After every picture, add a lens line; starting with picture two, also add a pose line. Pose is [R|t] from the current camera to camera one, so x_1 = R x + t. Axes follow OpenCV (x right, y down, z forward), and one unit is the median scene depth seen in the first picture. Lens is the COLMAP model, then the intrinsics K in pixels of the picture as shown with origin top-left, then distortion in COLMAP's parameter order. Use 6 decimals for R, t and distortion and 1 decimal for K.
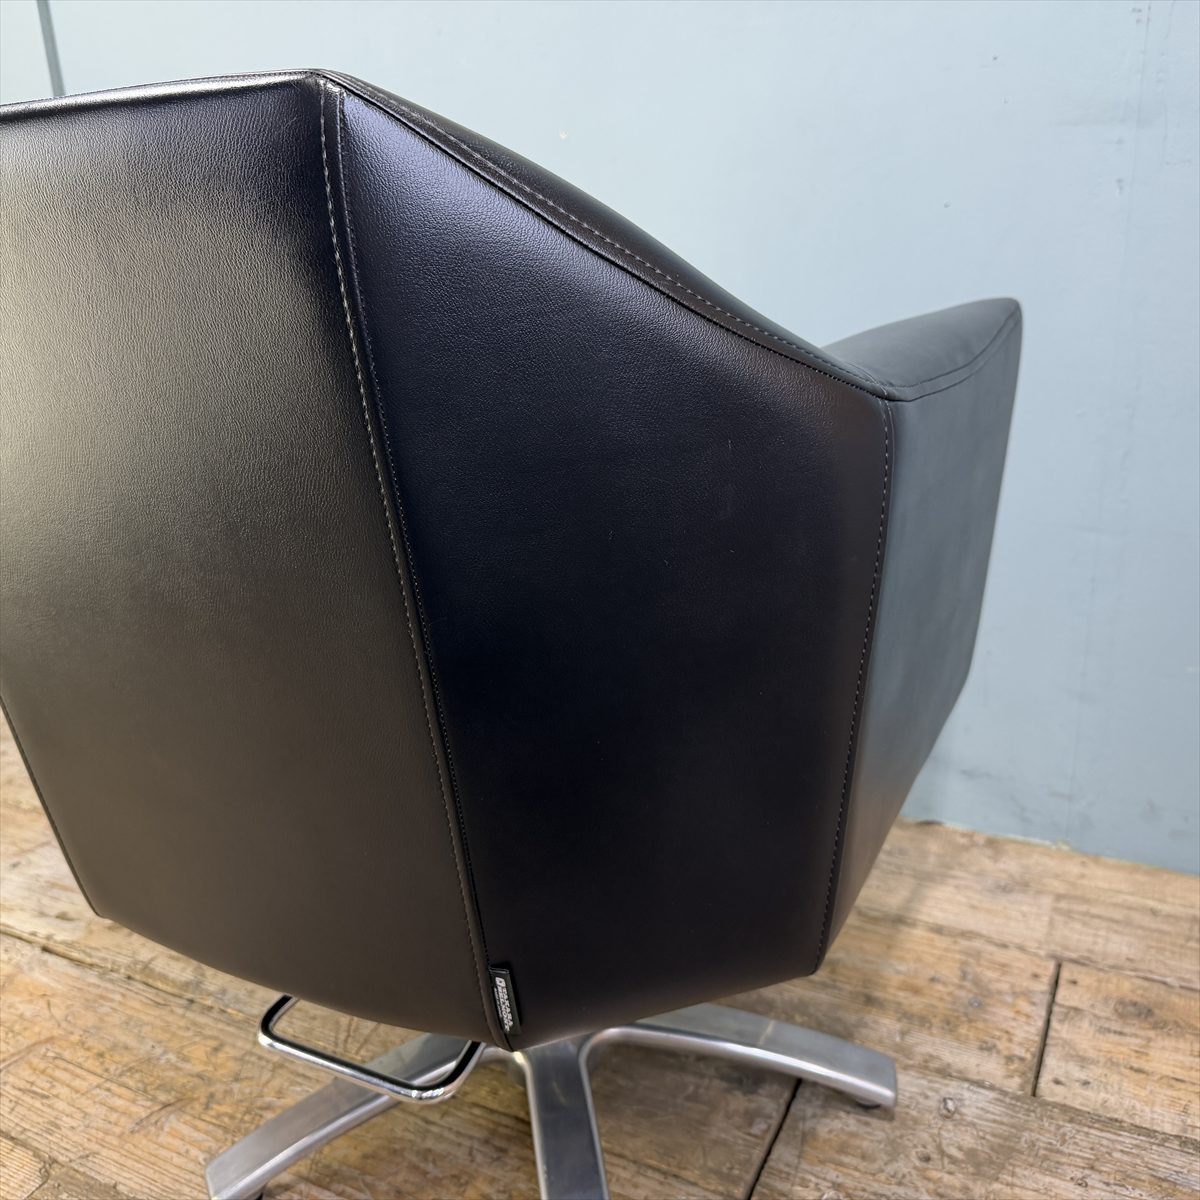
lens RADIAL K [[1146.4, 0, 602.3], [0, 1146.4, 583.2], [0, 0, 1]] dist [-0.016085, 0.005835]
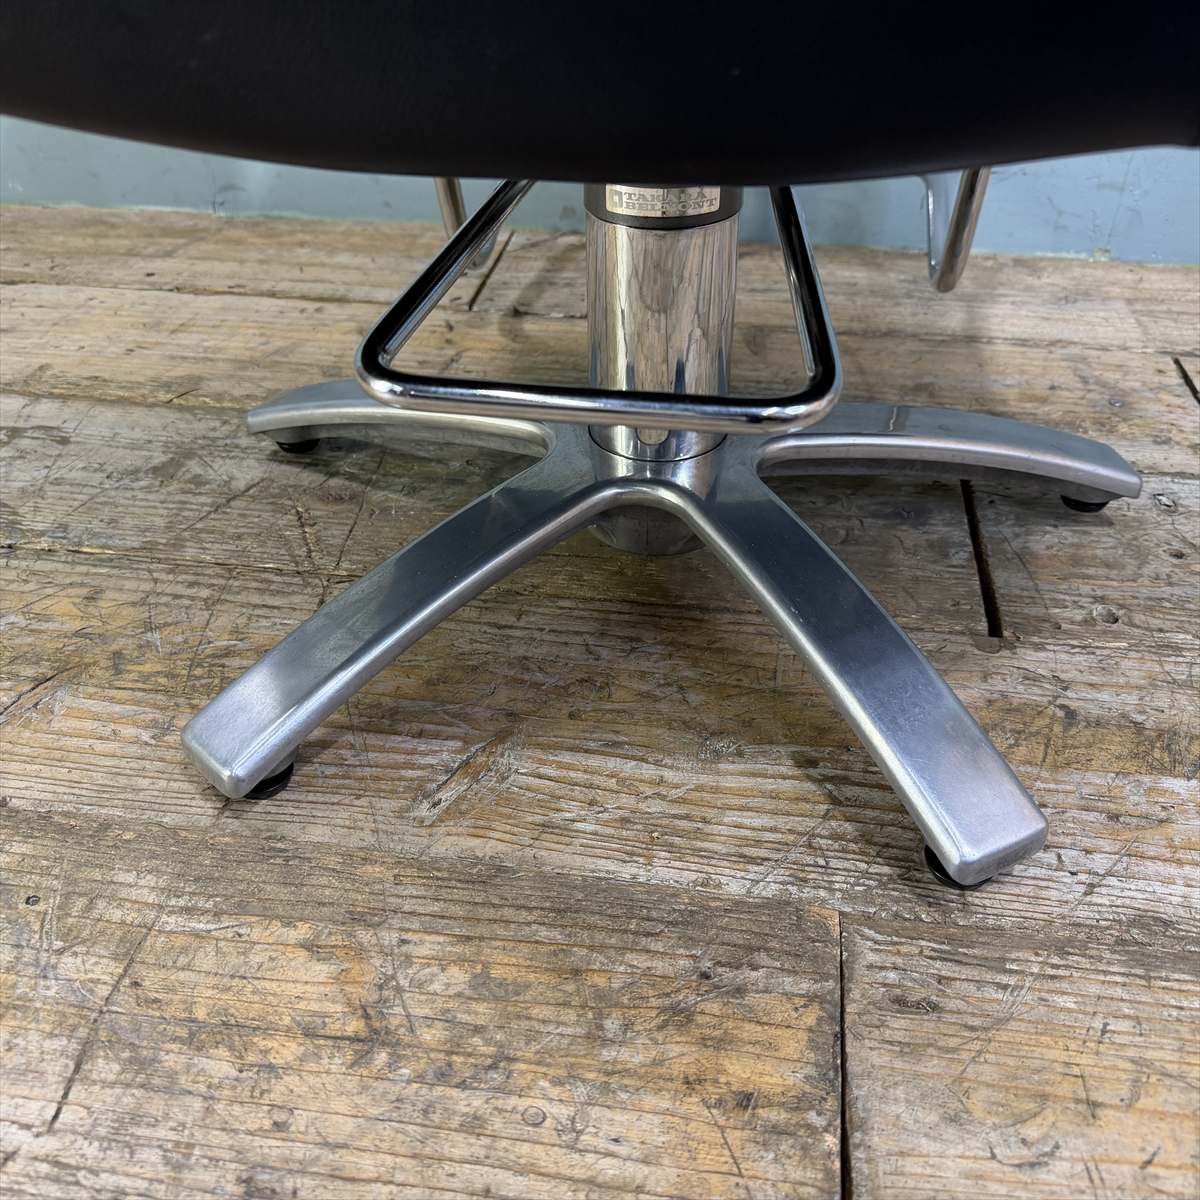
lens RADIAL K [[1118.9, 0, 604.2], [0, 1118.9, 600.8], [0, 0, 1]] dist [0.153915, -0.362794]
pose [[0.947069, -0.146166, 0.285825, -0.275744], [0.056553, 0.952374, 0.299643, 0.266522], [-0.316010, -0.267618, 0.910230, 0.398037]]
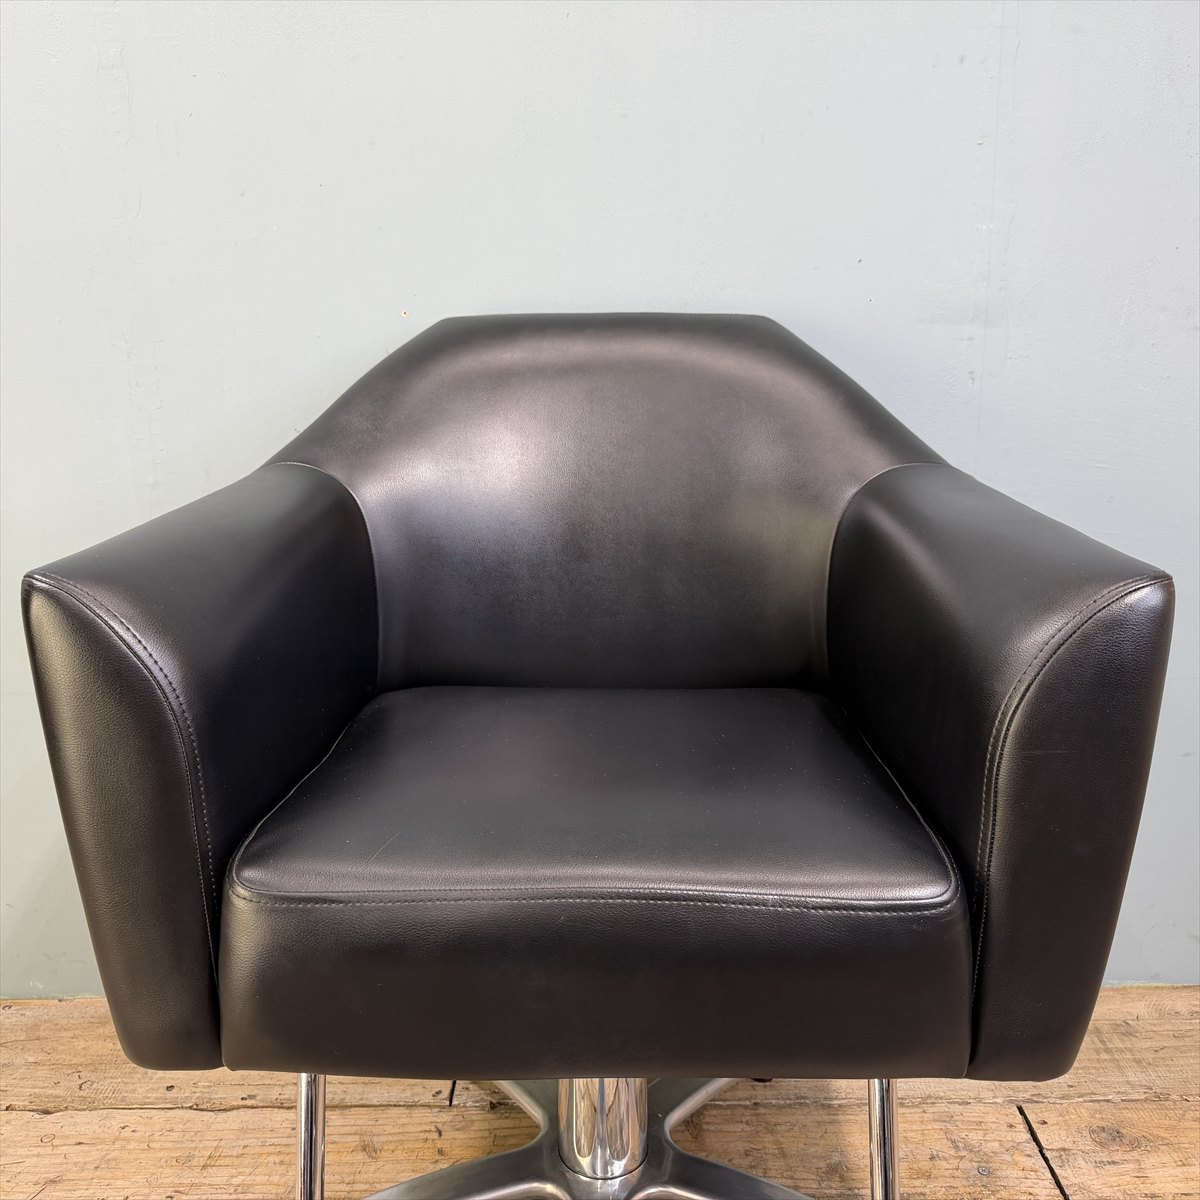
lens RADIAL K [[1128.8, 0, 592.2], [0, 1128.8, 603.6], [0, 0, 1]] dist [0.002412, -0.010936]
pose [[0.901886, -0.074982, 0.425417, -0.398536], [0.124690, 0.988089, -0.090186, -0.082998], [-0.413587, 0.134383, 0.900493, 0.206993]]
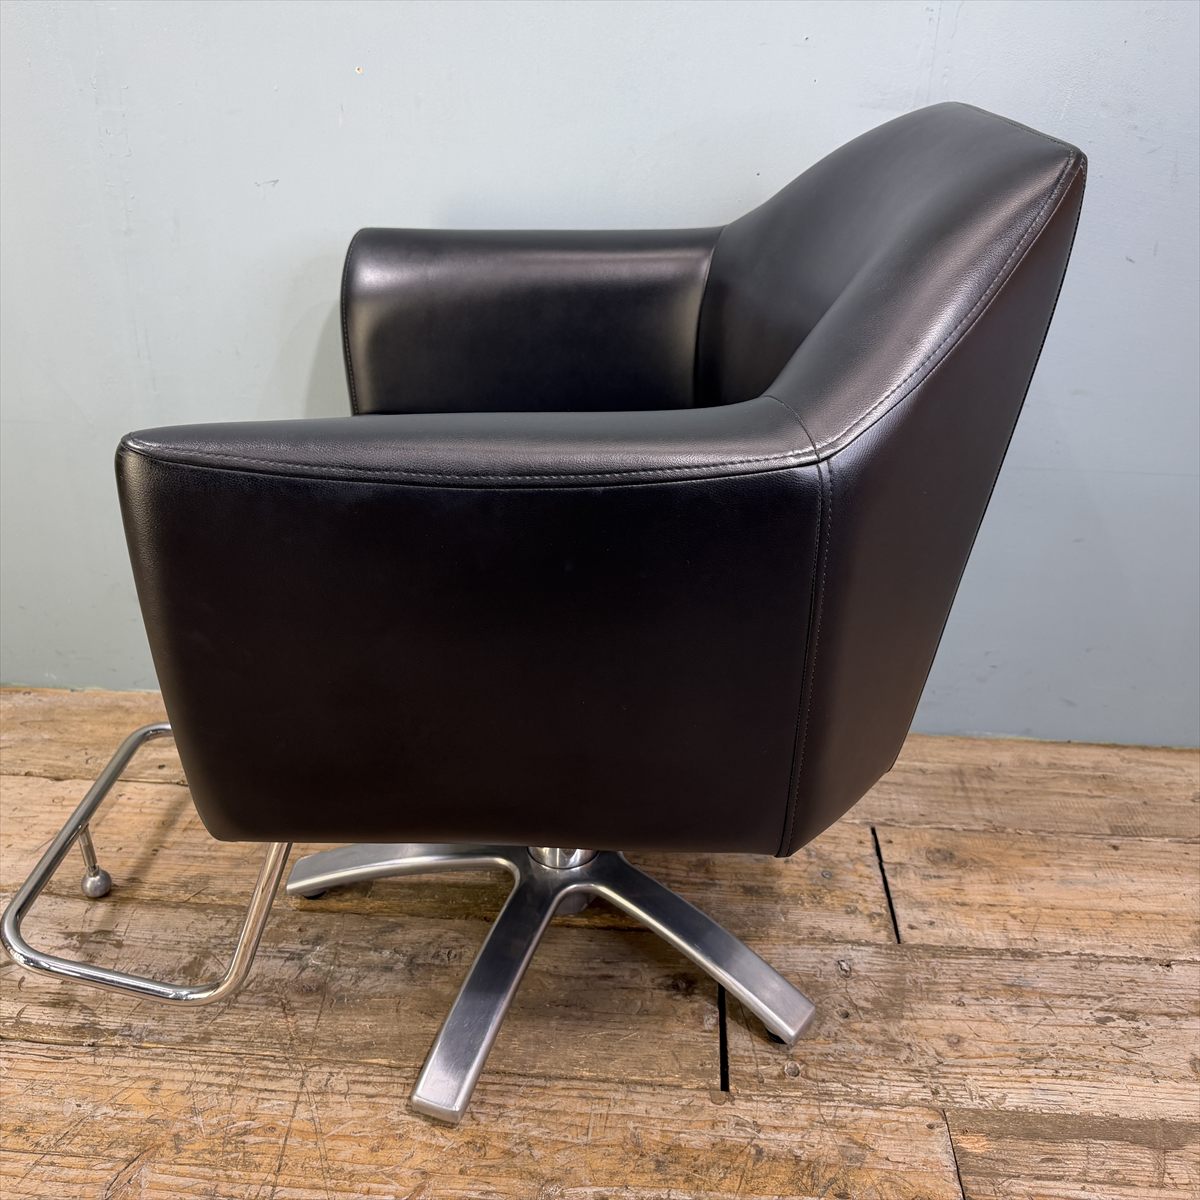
lens RADIAL K [[1123.5, 0, 602.5], [0, 1123.5, 599.1], [0, 0, 1]] dist [0.039117, -0.080927]
pose [[0.920366, -0.114950, 0.373781, -0.325719], [0.067744, 0.988237, 0.137109, -0.104716], [-0.385145, -0.100869, 0.917327, 0.043196]]
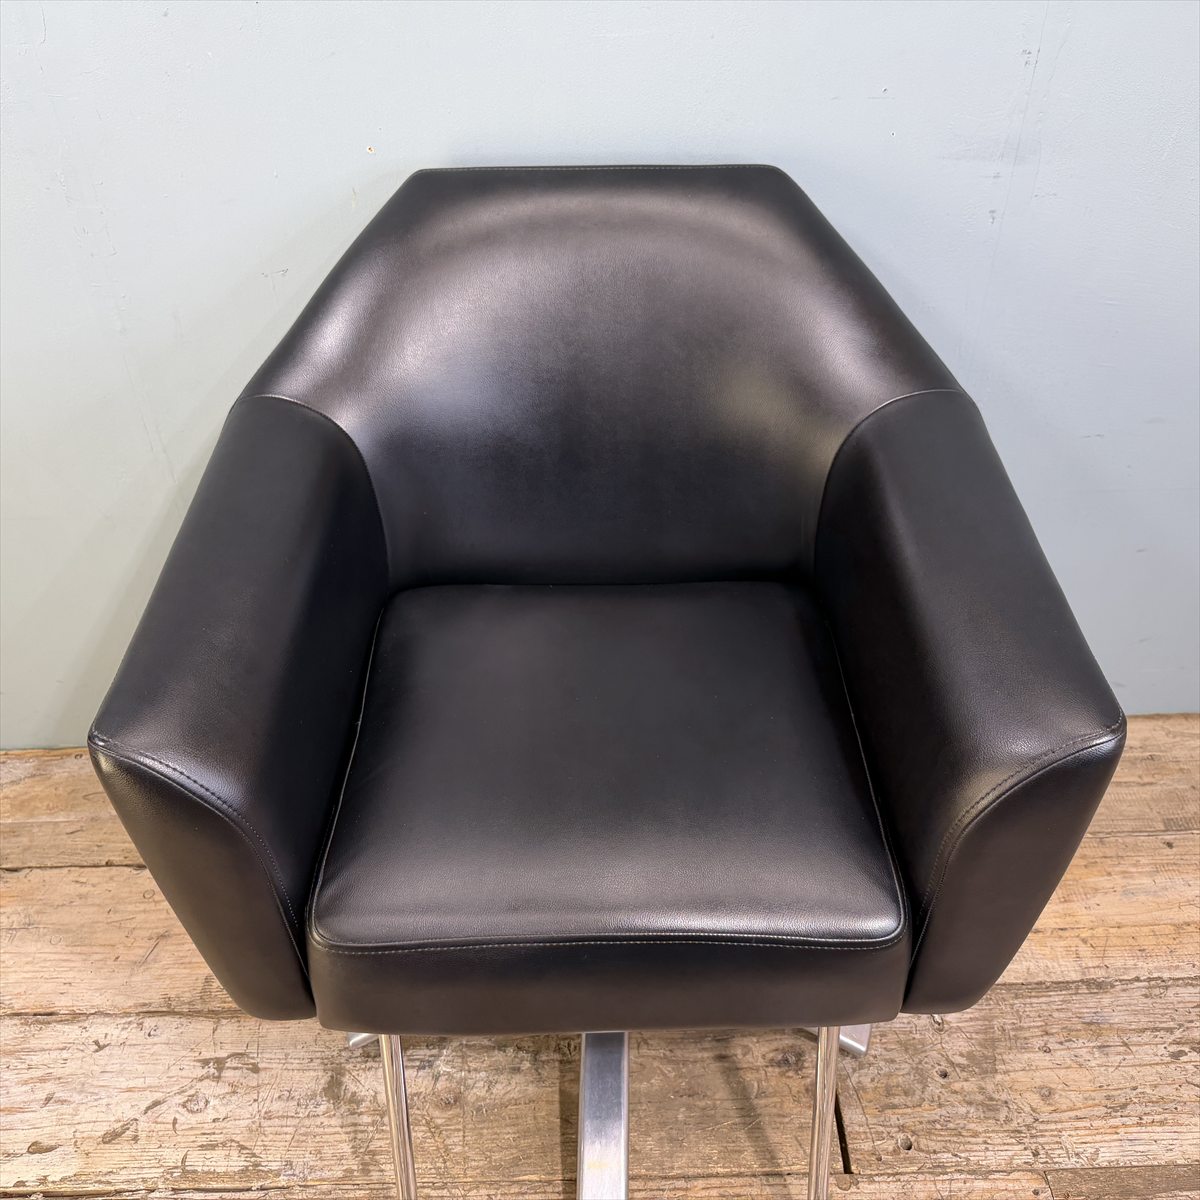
lens RADIAL K [[1133.8, 0, 592.7], [0, 1133.8, 598.0], [0, 0, 1]] dist [-0.009654, 0.005964]
pose [[0.887714, -0.283308, 0.362907, -0.367076], [0.140196, 0.917157, 0.373053, -0.505141], [-0.438531, -0.280286, 0.853891, 0.203262]]
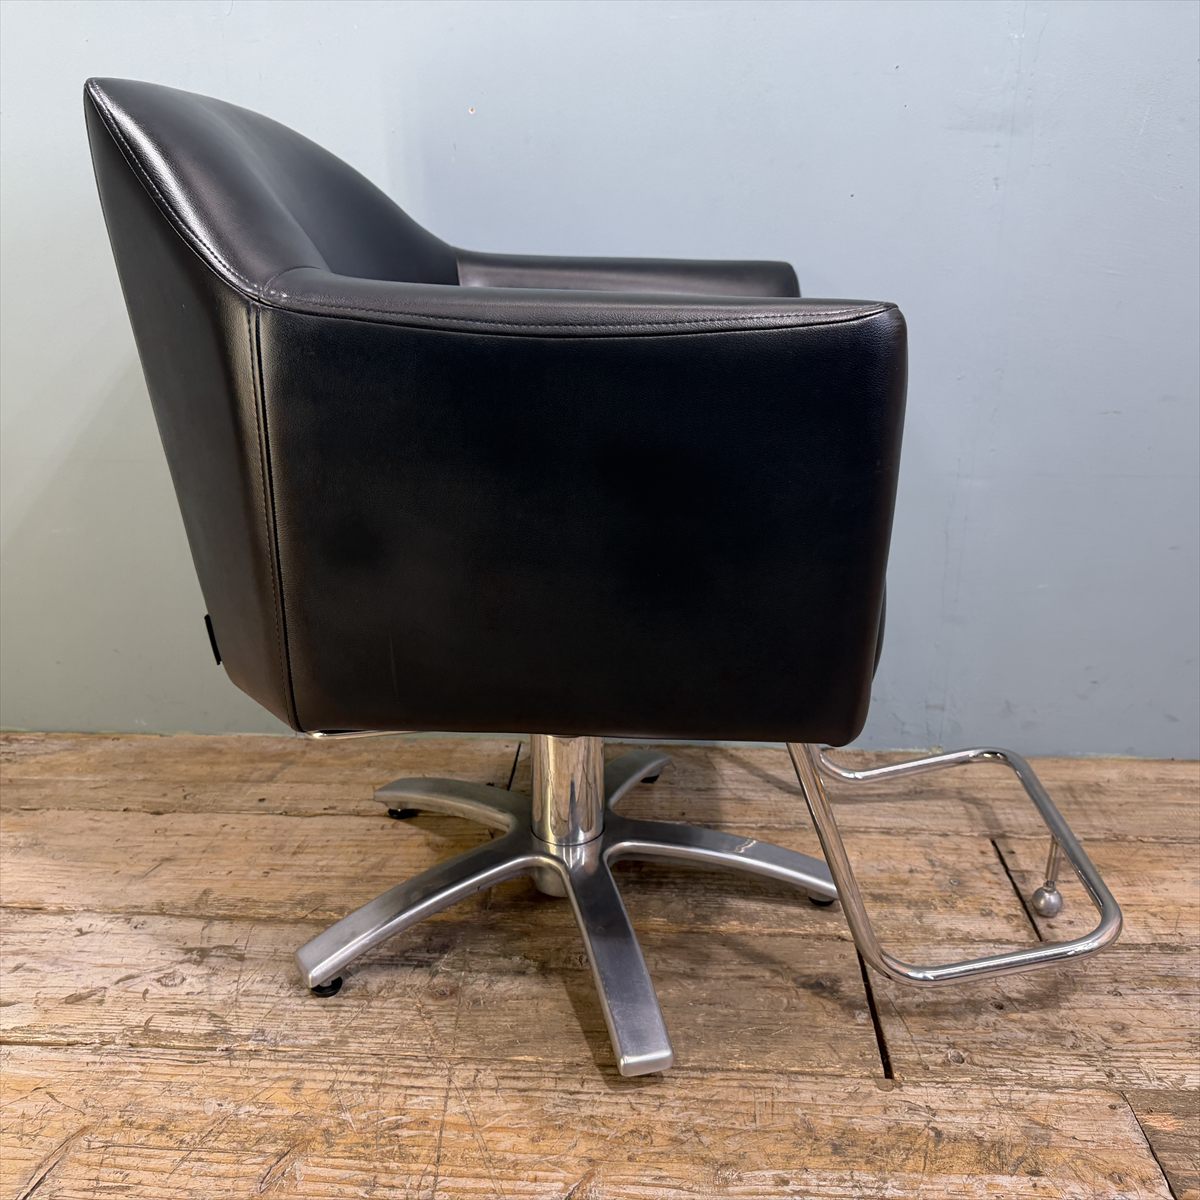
lens RADIAL K [[1128.8, 0, 592.2], [0, 1128.8, 603.6], [0, 0, 1]] dist [0.002412, -0.010936]
pose [[0.919693, -0.092396, 0.381612, -0.467056], [0.092118, 0.995566, 0.019040, 0.032043], [-0.381679, 0.017642, 0.924126, 0.080777]]
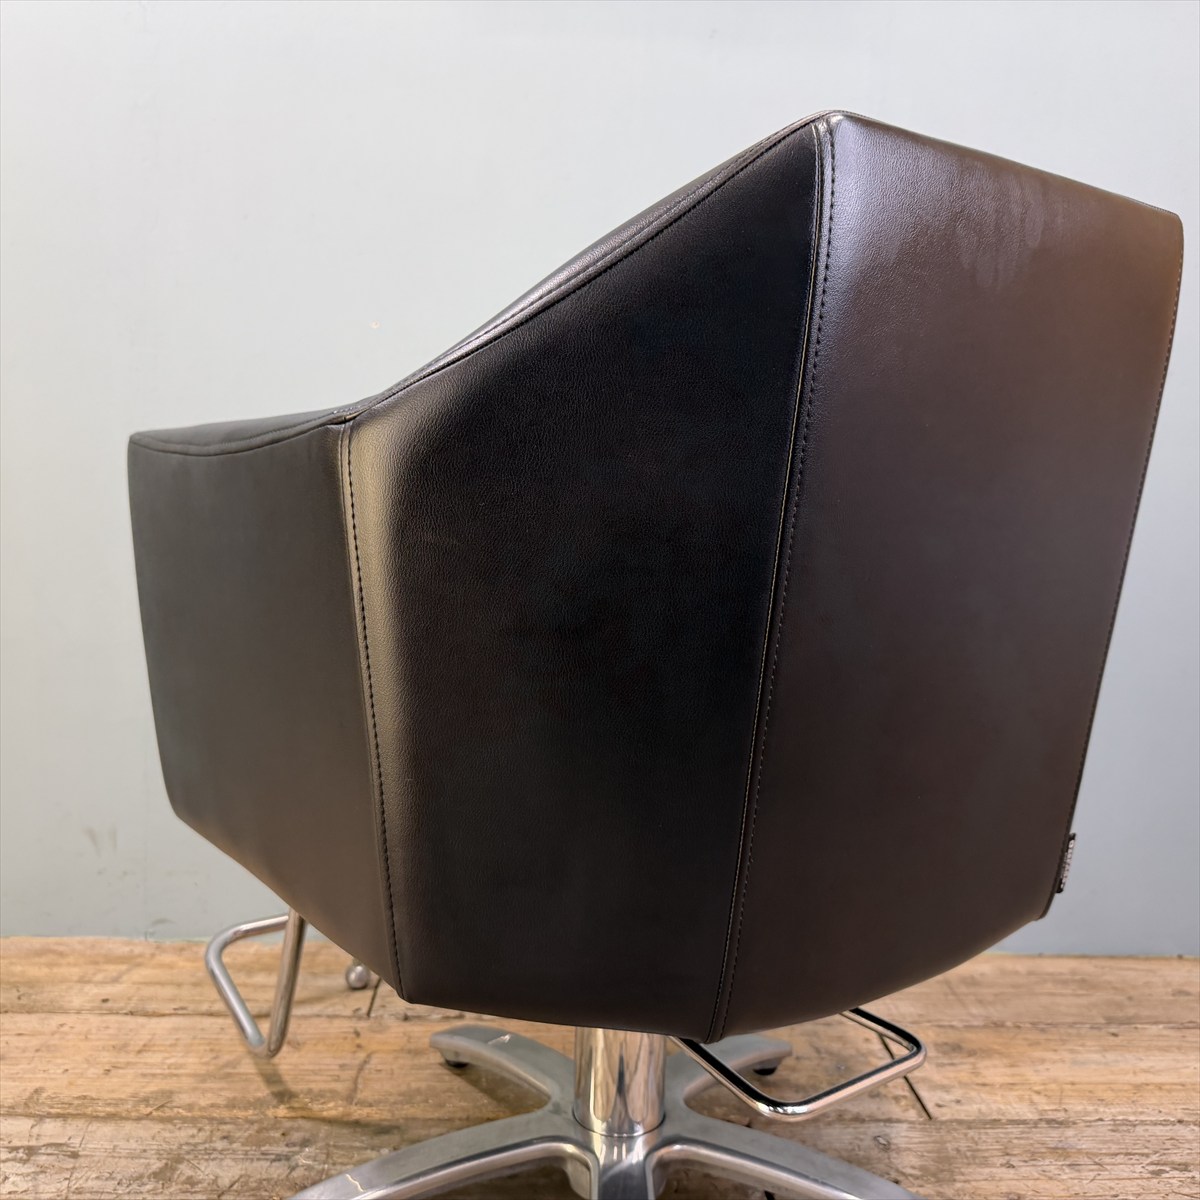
lens RADIAL K [[1139.2, 0, 584.5], [0, 1139.2, 604.2], [0, 0, 1]] dist [-0.020690, 0.014326]
pose [[0.870015, 0.029463, 0.492145, -0.508607], [0.088474, 0.972679, -0.214636, 0.153182], [-0.485022, 0.230279, 0.843638, 0.073739]]
